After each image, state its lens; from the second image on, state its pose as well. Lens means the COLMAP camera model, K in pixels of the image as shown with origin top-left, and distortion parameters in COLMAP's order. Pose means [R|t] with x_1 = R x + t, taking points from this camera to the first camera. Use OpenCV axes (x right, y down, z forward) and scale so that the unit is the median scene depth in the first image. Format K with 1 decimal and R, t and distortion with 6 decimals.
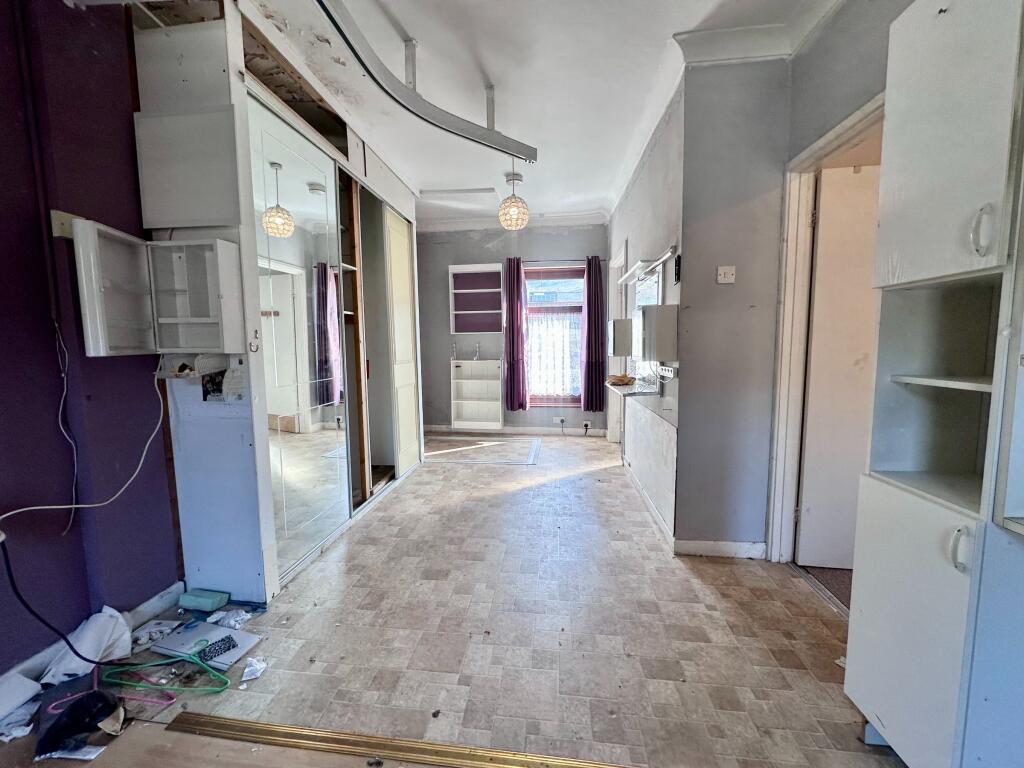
lens RADIAL K [[408.3, 0, 506.7], [0, 408.3, 382.2], [0, 0, 1]] dist [-0.000326, -0.000511]
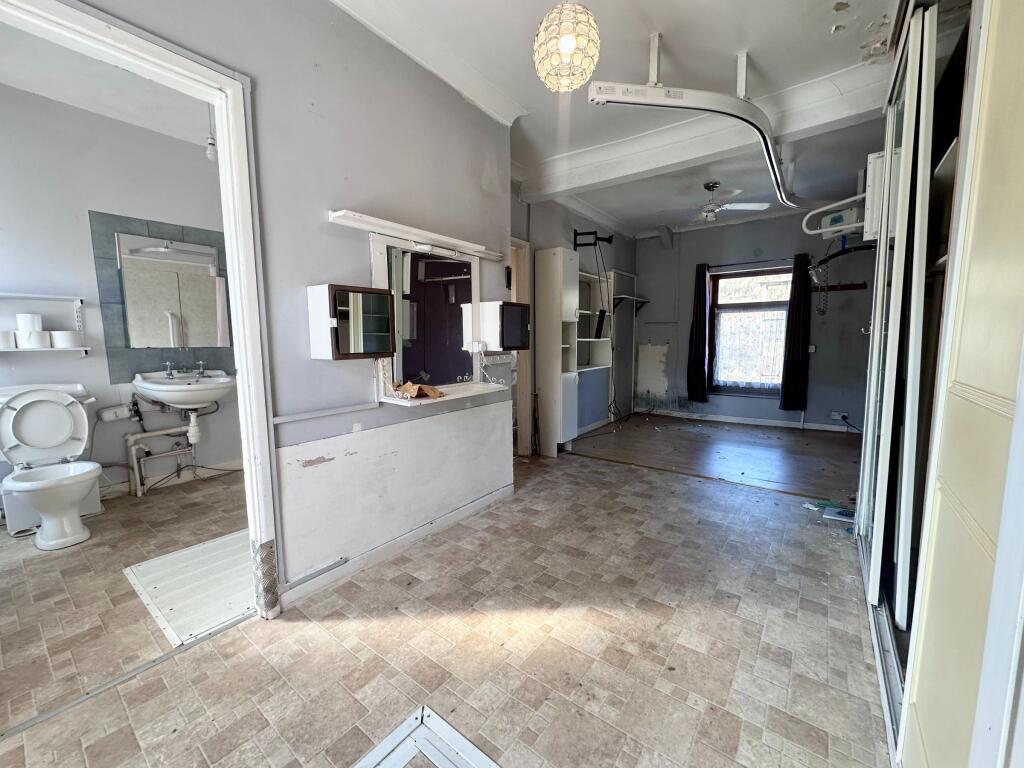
lens RADIAL K [[408.3, 0, 506.3], [0, 408.3, 382.8], [0, 0, 1]] dist [-0.000326, -0.000511]
pose [[-0.855719, -0.039431, 0.515936, -0.175722], [0.063245, 0.981646, 0.179921, -0.129106], [-0.513561, 0.186592, -0.837519, 1.490287]]
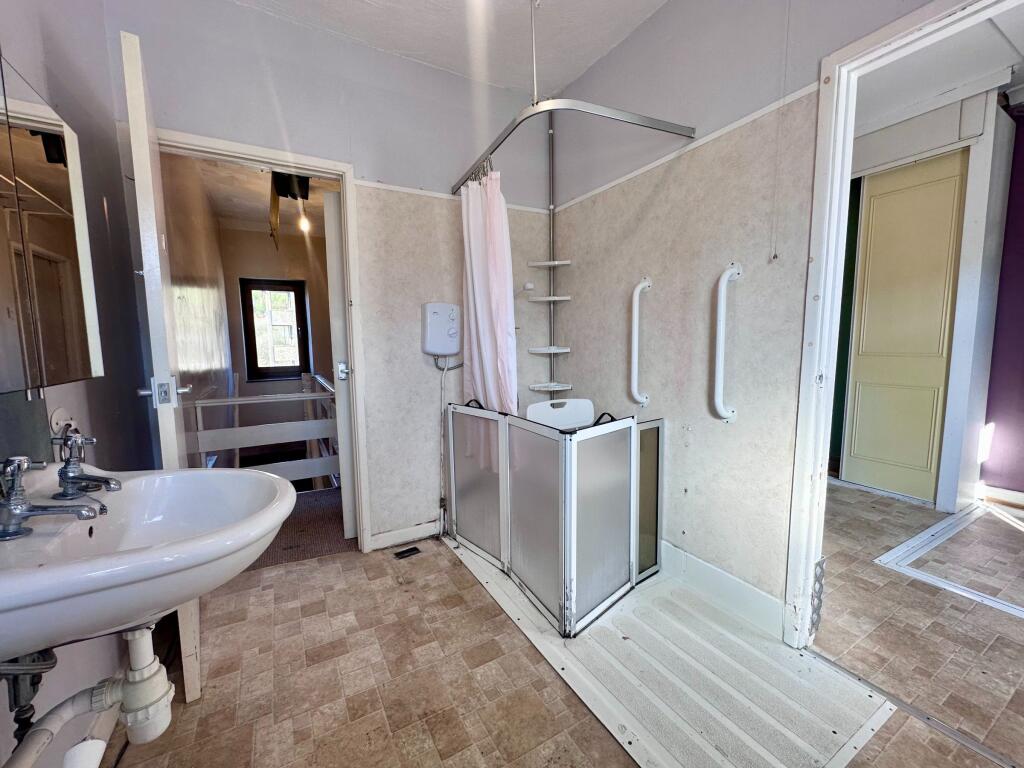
lens RADIAL K [[408.3, 0, 510.4], [0, 408.3, 382.1], [0, 0, 1]] dist [-0.000326, -0.000511]
pose [[-0.810124, 0.079743, -0.580811, 0.946927], [-0.037457, 0.981642, 0.187020, -0.141297], [0.585061, 0.173265, -0.792264, 1.384400]]
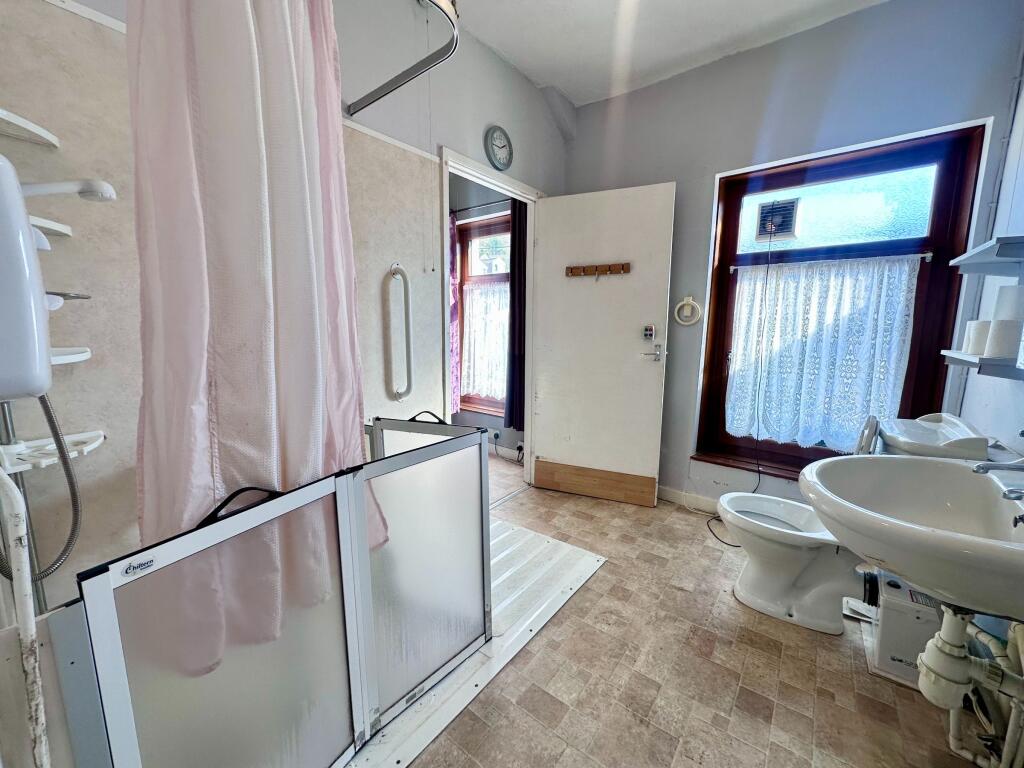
lens RADIAL K [[408.3, 0, 514.2], [0, 408.3, 382.8], [0, 0, 1]] dist [-0.000326, -0.000511]
pose [[0.850818, 0.088804, -0.517902, 0.873809], [-0.066167, 0.995877, 0.062060, -0.075645], [0.521278, -0.018533, 0.853186, 0.660343]]
